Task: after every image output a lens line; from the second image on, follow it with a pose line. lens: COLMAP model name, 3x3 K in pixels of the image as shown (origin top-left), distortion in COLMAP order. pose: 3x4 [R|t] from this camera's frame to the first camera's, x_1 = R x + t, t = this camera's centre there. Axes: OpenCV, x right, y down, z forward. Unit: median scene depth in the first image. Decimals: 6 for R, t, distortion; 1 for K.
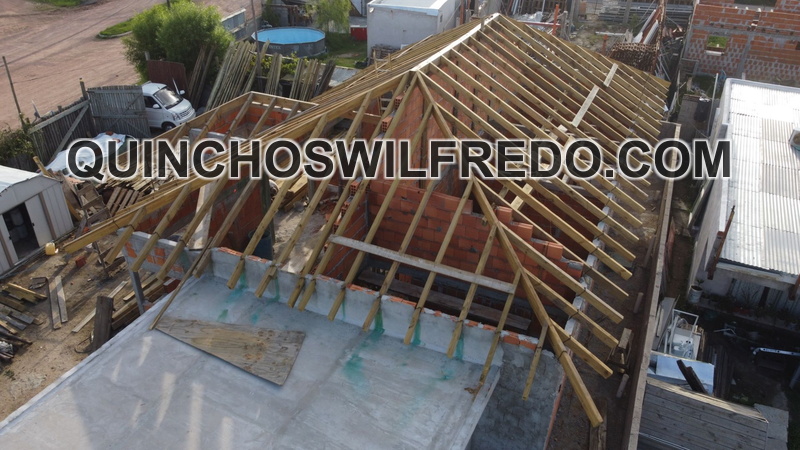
lens RADIAL K [[608.4, 0, 403.0], [0, 608.4, 224.9], [0, 0, 1]] dist [-0.004075, -0.000008]
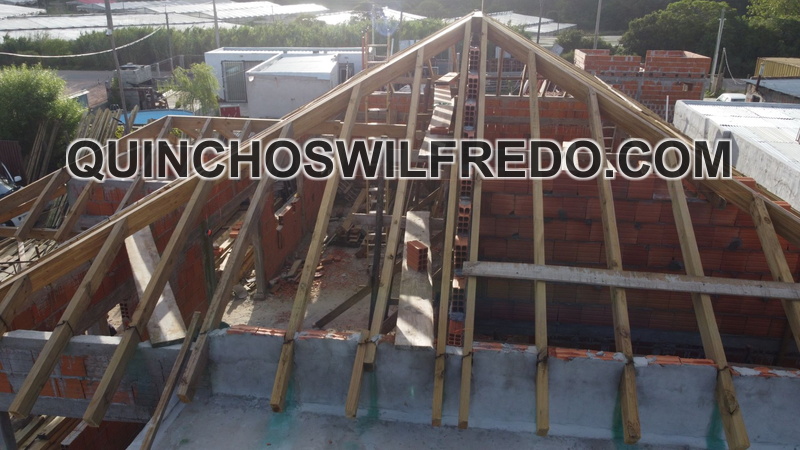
lens RADIAL K [[608.4, 0, 401.2], [0, 608.4, 225.5], [0, 0, 1]] dist [-0.004075, -0.000008]
pose [[0.959261, -0.113836, 0.258574, -0.234907], [0.158181, 0.974736, -0.157699, 0.045620], [-0.234090, 0.192176, 0.953032, 0.423377]]
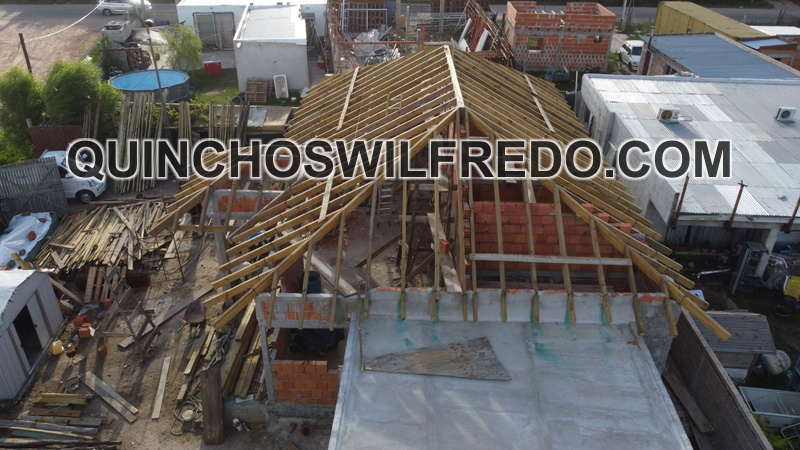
lens RADIAL K [[608.4, 0, 402.8], [0, 608.4, 223.7], [0, 0, 1]] dist [-0.004075, -0.000008]
pose [[0.919522, -0.200063, 0.338312, -0.501749], [0.204893, 0.978542, 0.021773, -0.075646], [-0.335409, 0.049297, 0.940782, -0.059464]]
